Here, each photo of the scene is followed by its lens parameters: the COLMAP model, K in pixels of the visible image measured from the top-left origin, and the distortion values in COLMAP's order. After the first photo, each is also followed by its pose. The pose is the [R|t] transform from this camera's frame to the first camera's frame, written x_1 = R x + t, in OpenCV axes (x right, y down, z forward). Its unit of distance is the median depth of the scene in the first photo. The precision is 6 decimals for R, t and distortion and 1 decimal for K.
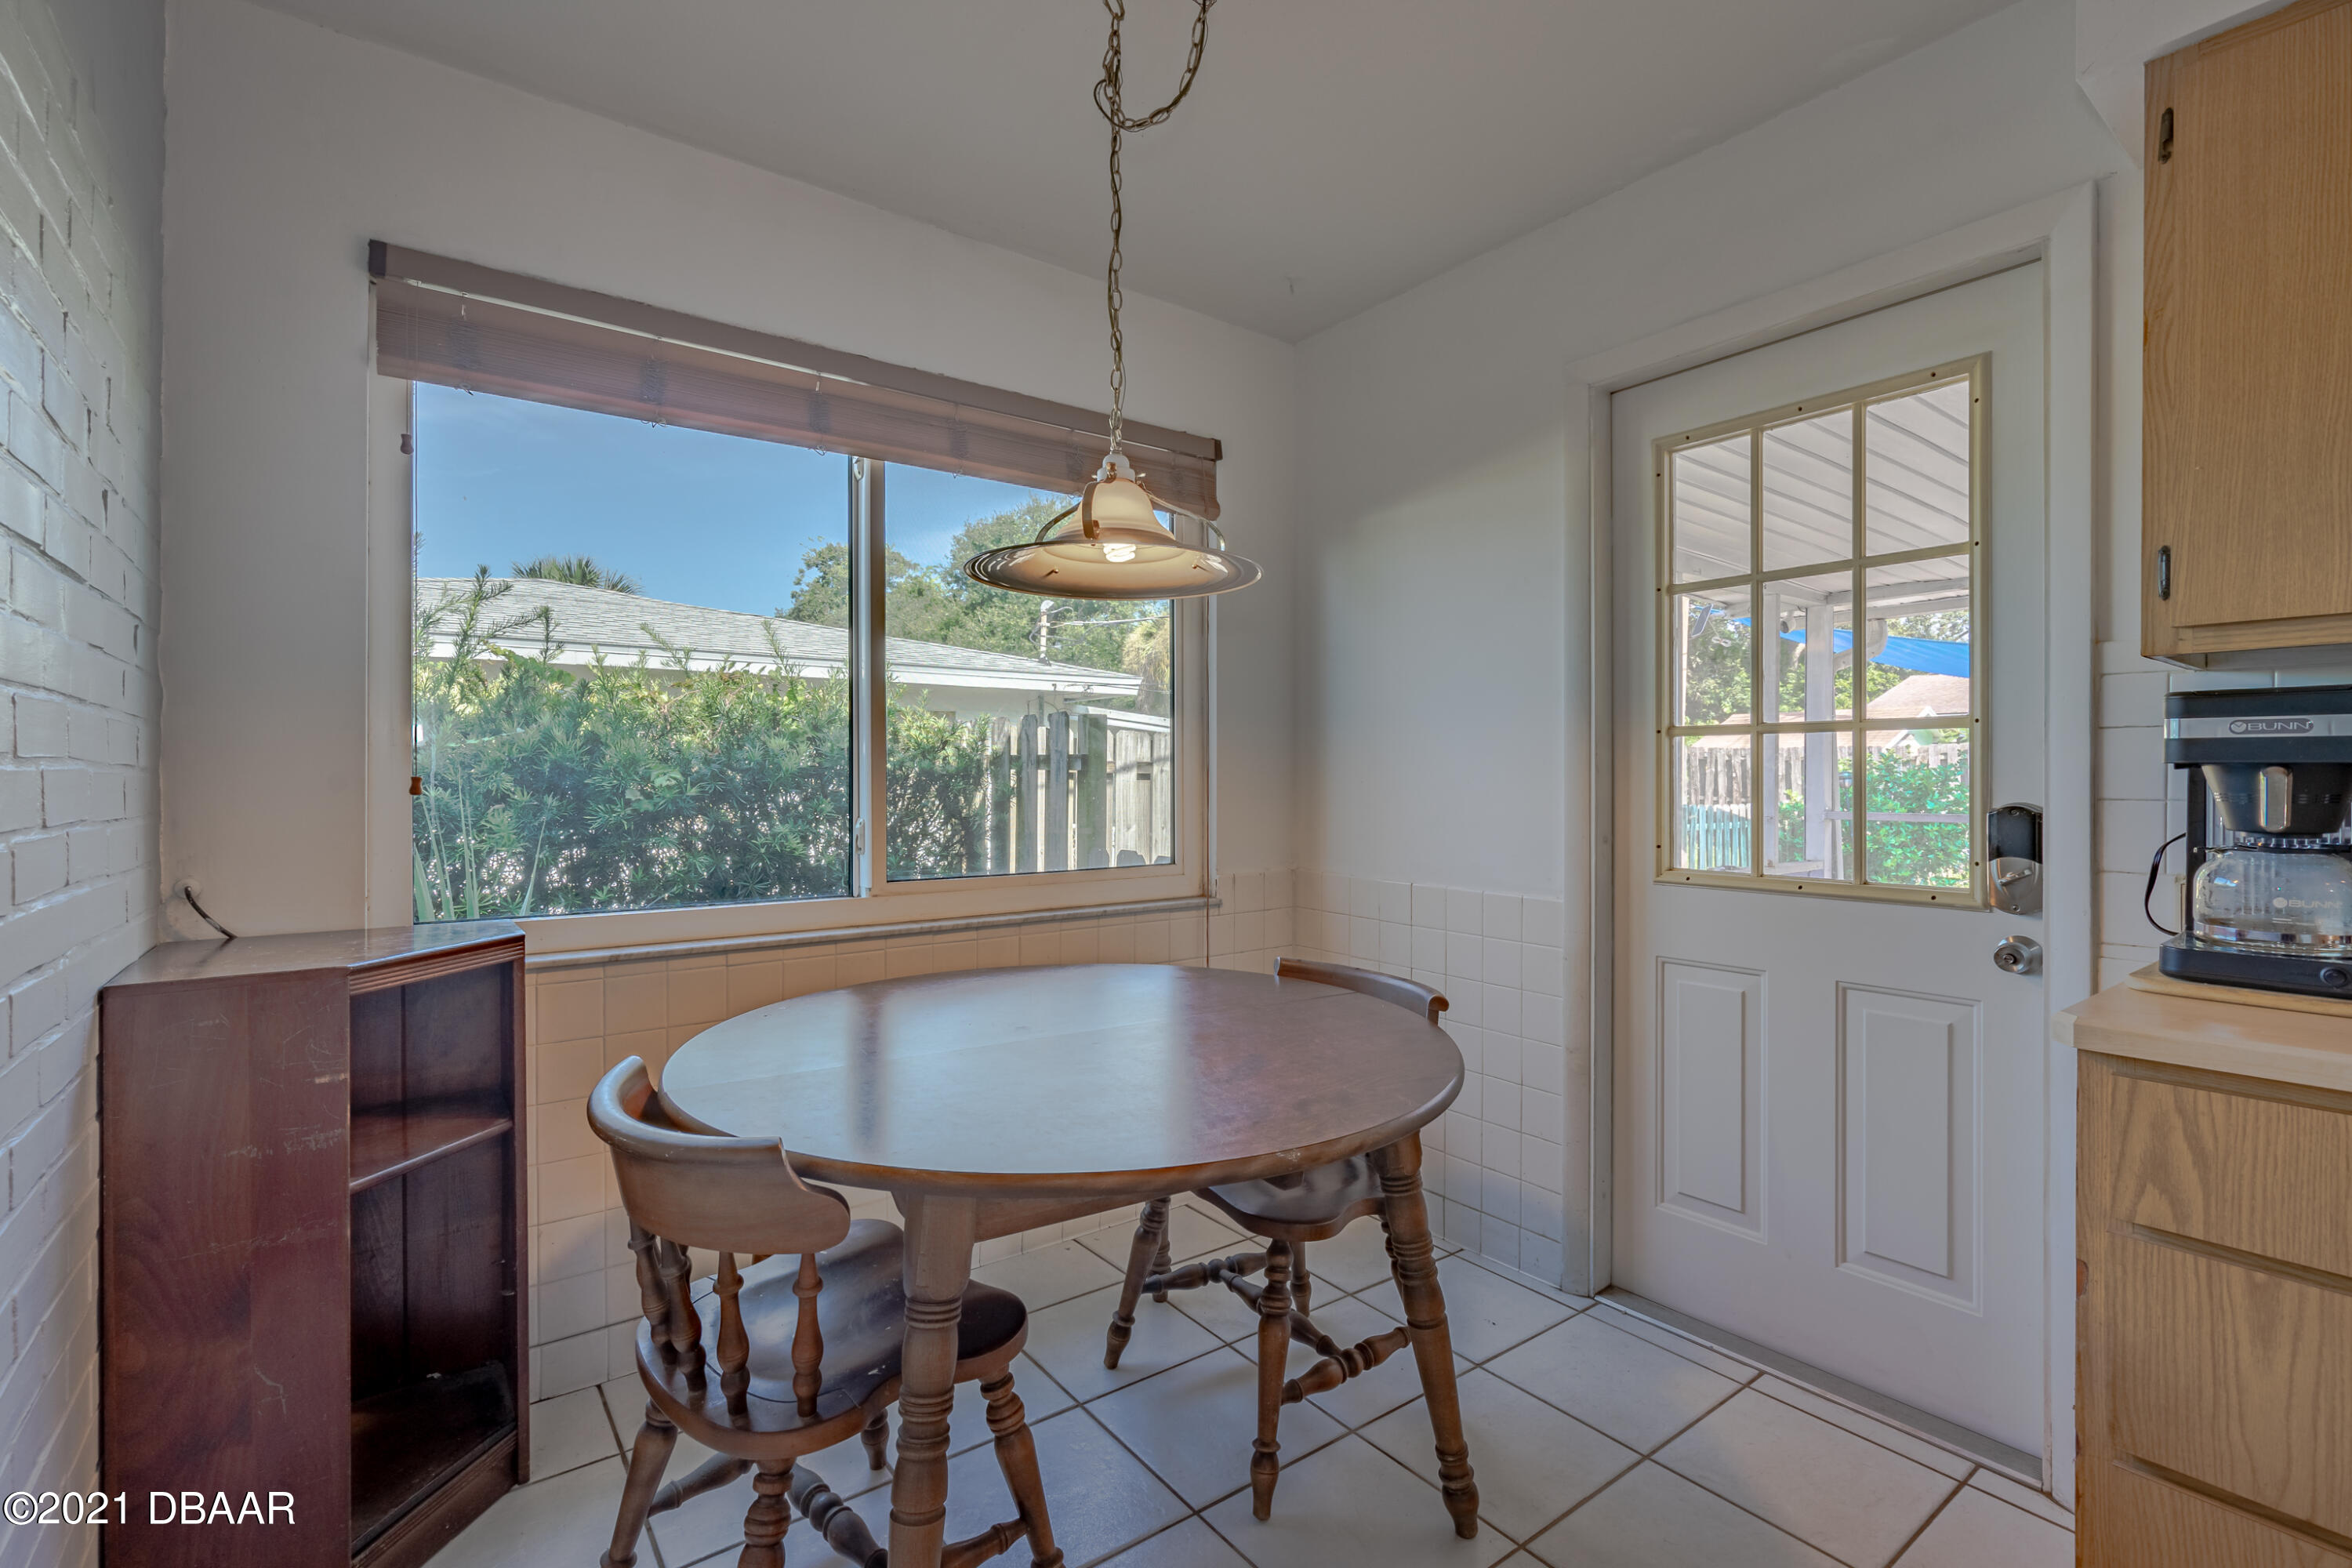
lens RADIAL K [[1081.0, 0, 1176.0], [0, 1081.0, 784.0], [0, 0, 1]] dist [0.000450, -0.000762]
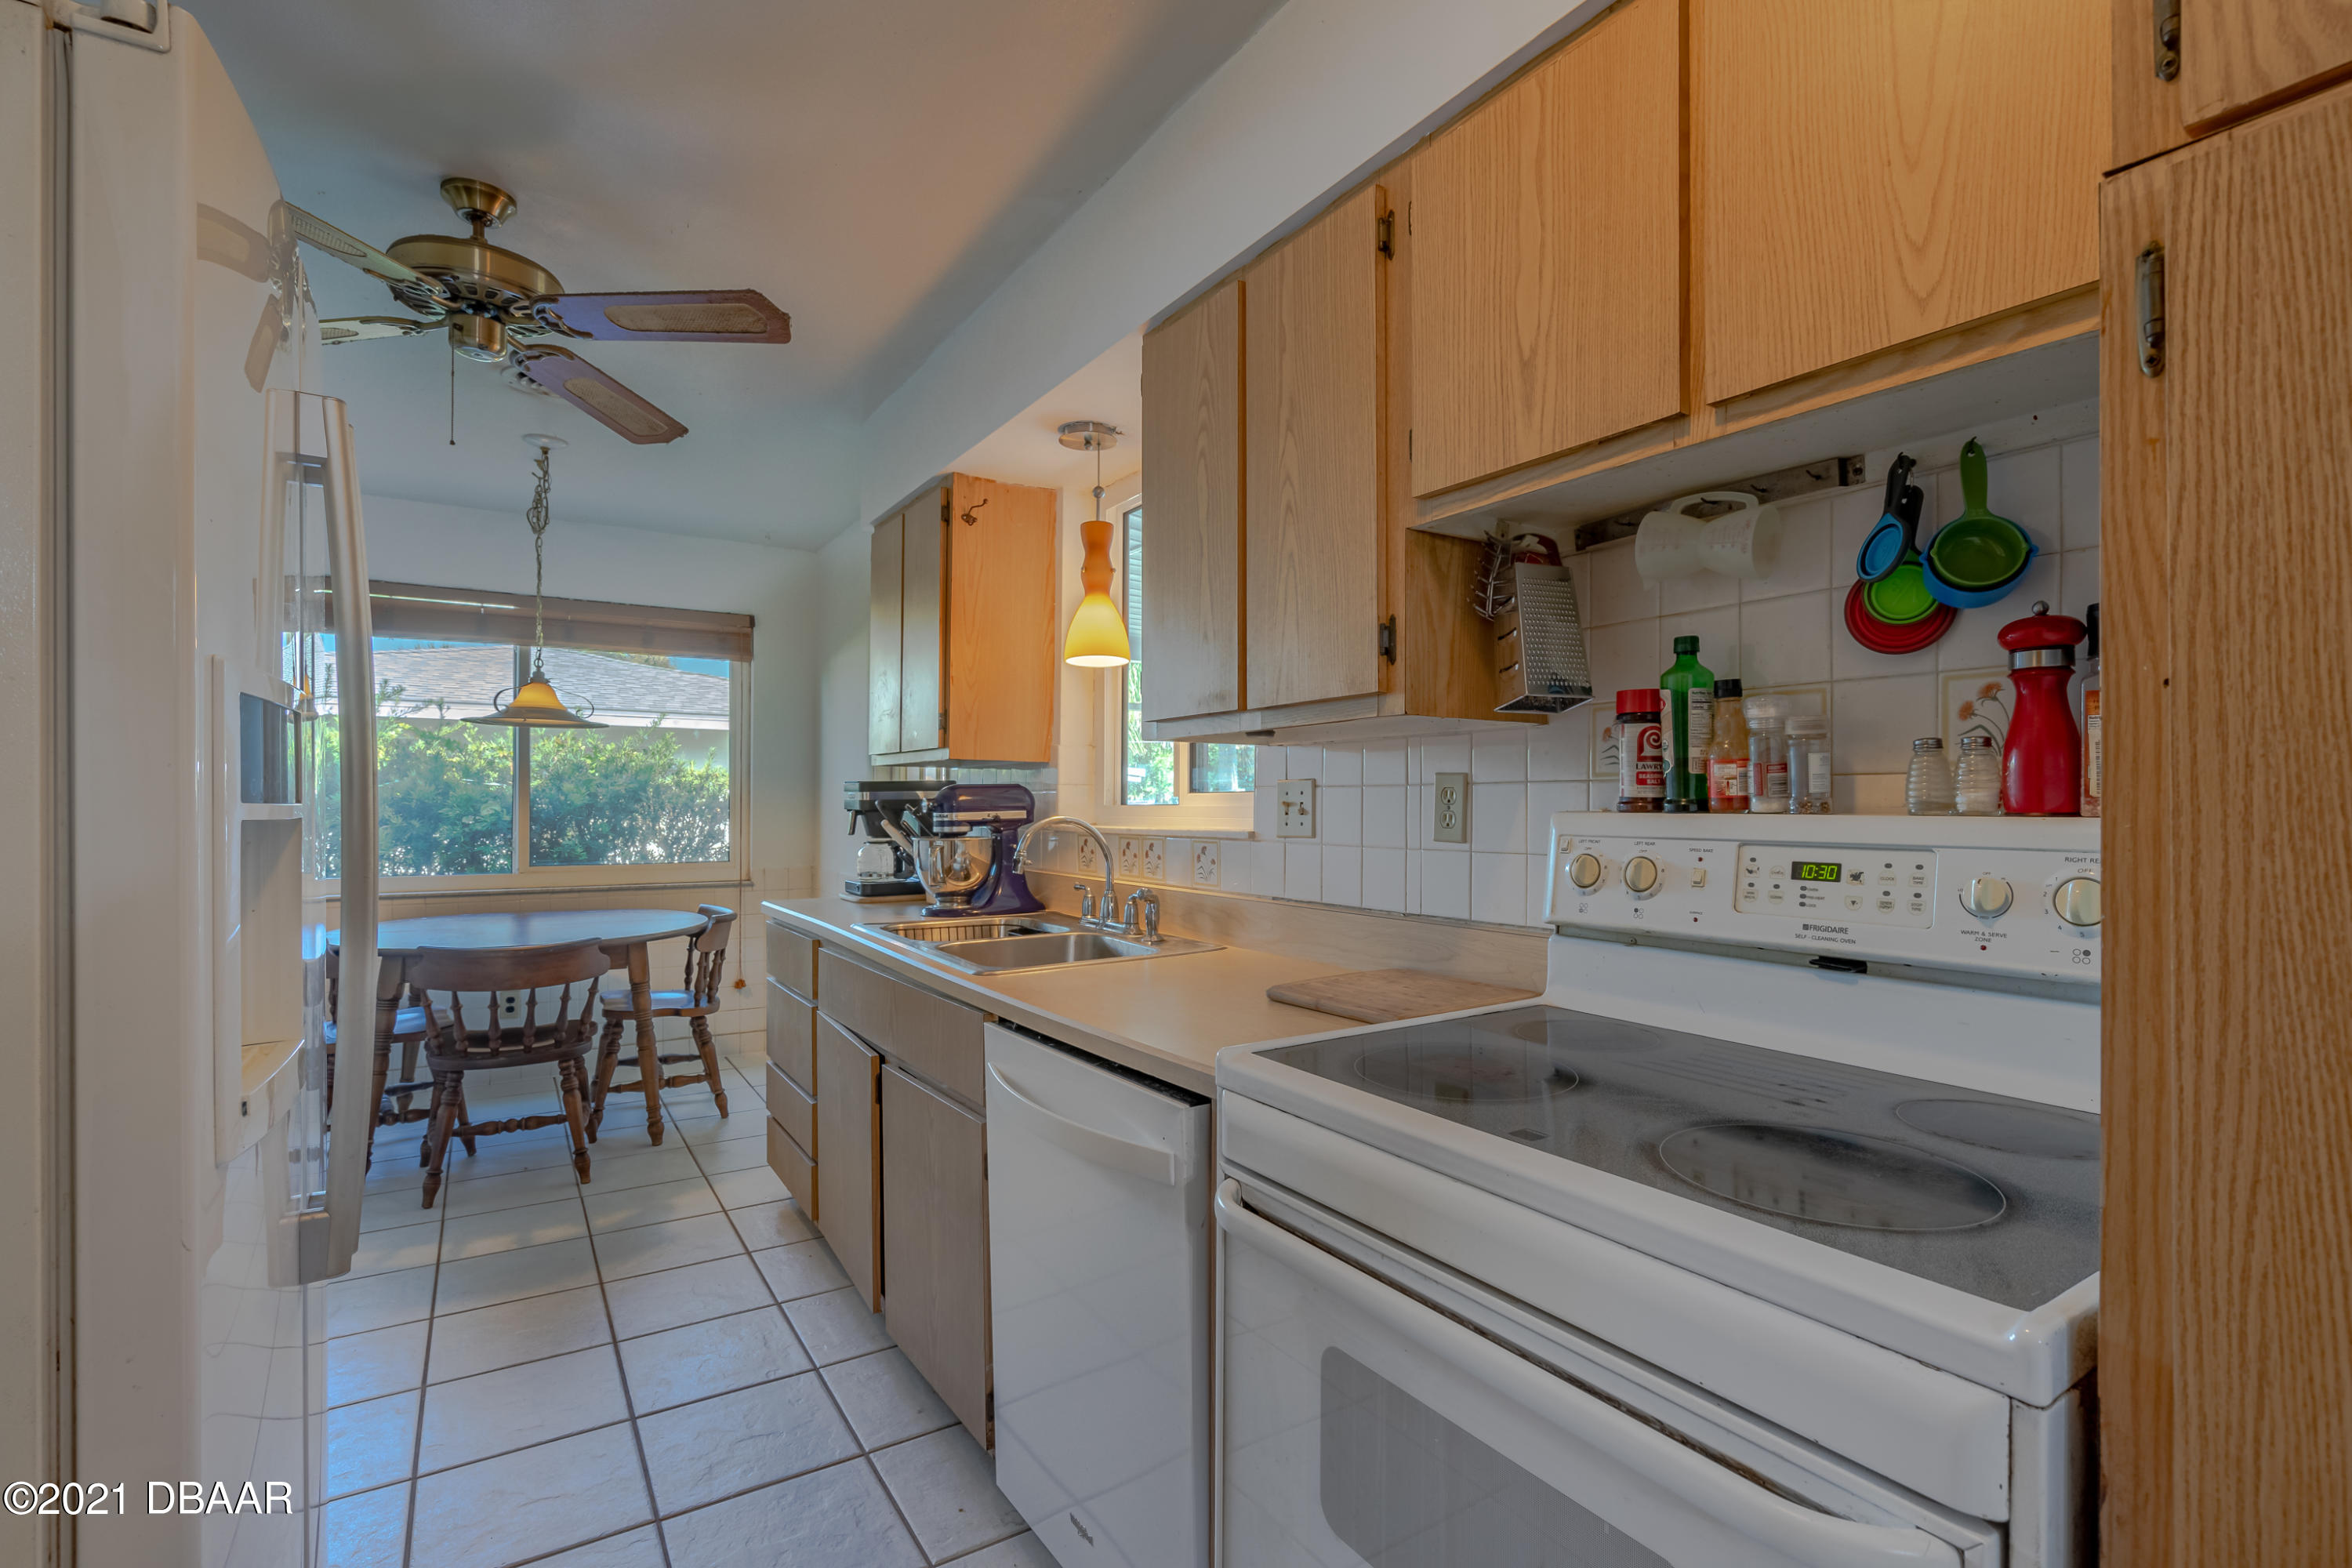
lens RADIAL K [[1085.7, 0, 1174.2], [0, 1085.7, 801.0], [0, 0, 1]] dist [-0.014772, -0.000353]
pose [[0.997535, 0.003728, -0.070067, 1.095192], [-0.004252, 0.999964, -0.007323, -0.018950], [0.070038, 0.007602, 0.997515, -0.880894]]
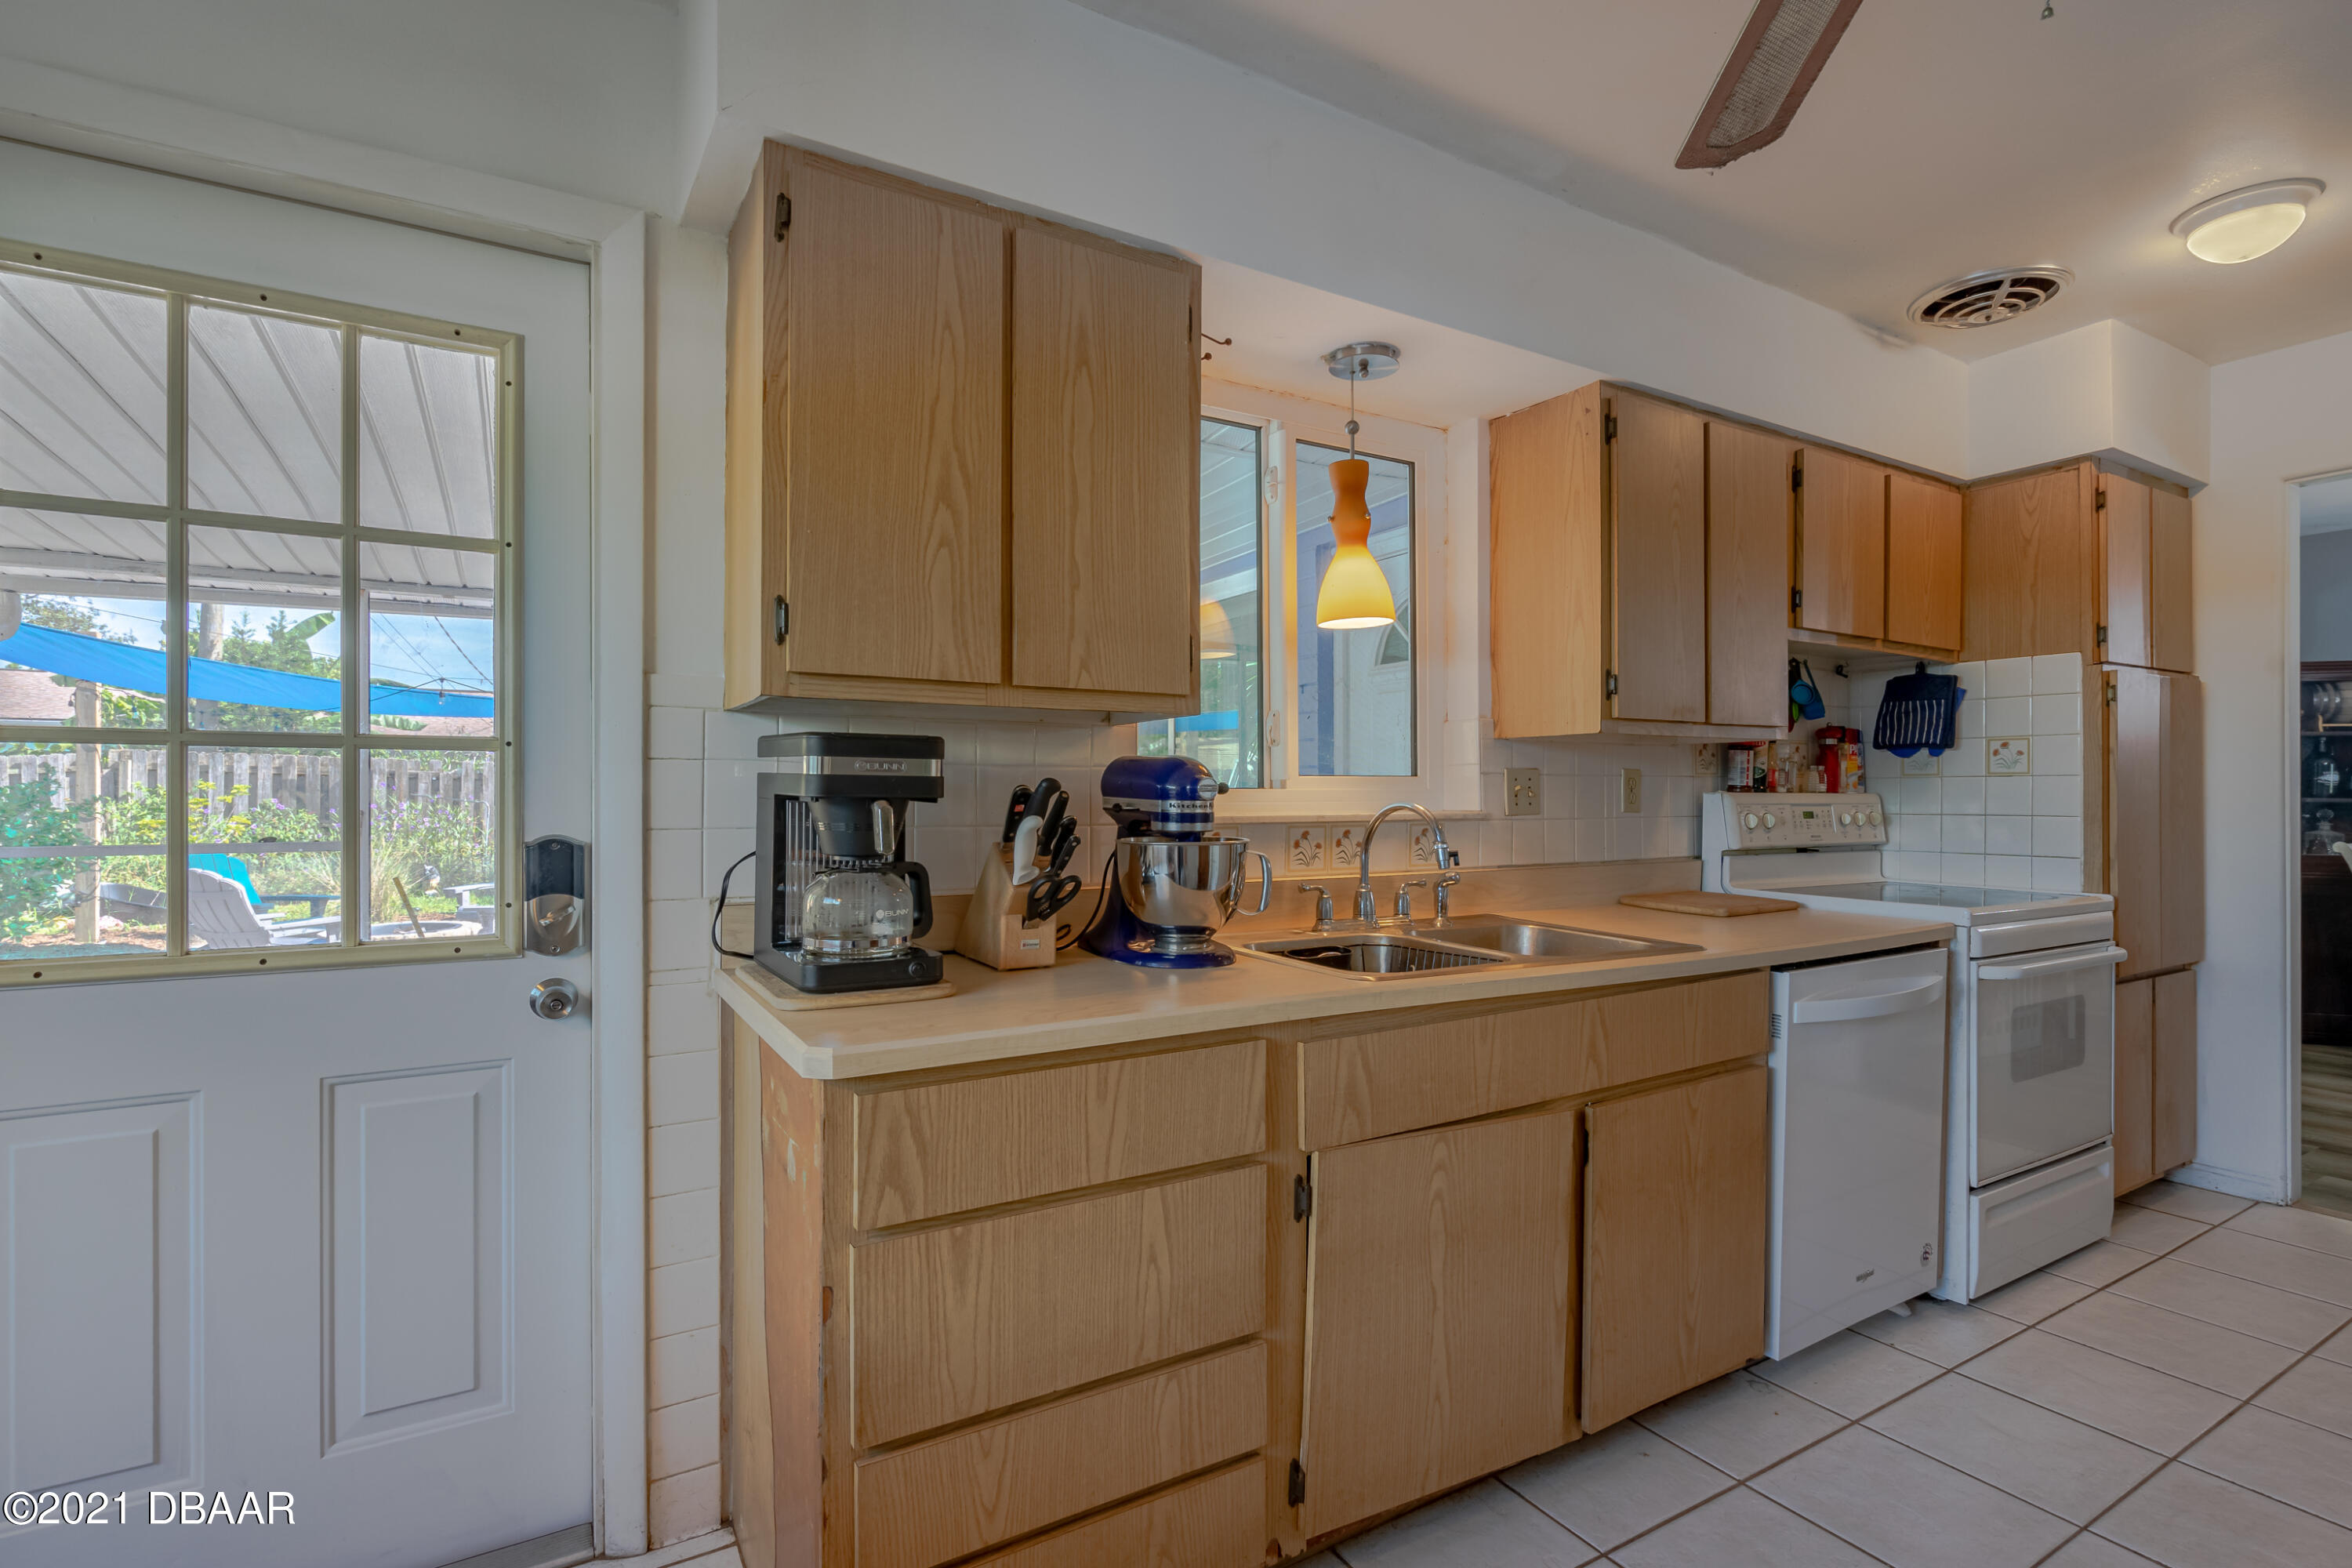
lens RADIAL K [[1085.7, 0, 1174.2], [0, 1085.7, 801.0], [0, 0, 1]] dist [-0.014772, -0.000353]
pose [[0.078493, 0.000752, 0.996914, -0.099907], [0.003842, 0.999992, -0.001057, -0.008894], [-0.996907, 0.003913, 0.078489, 0.397665]]
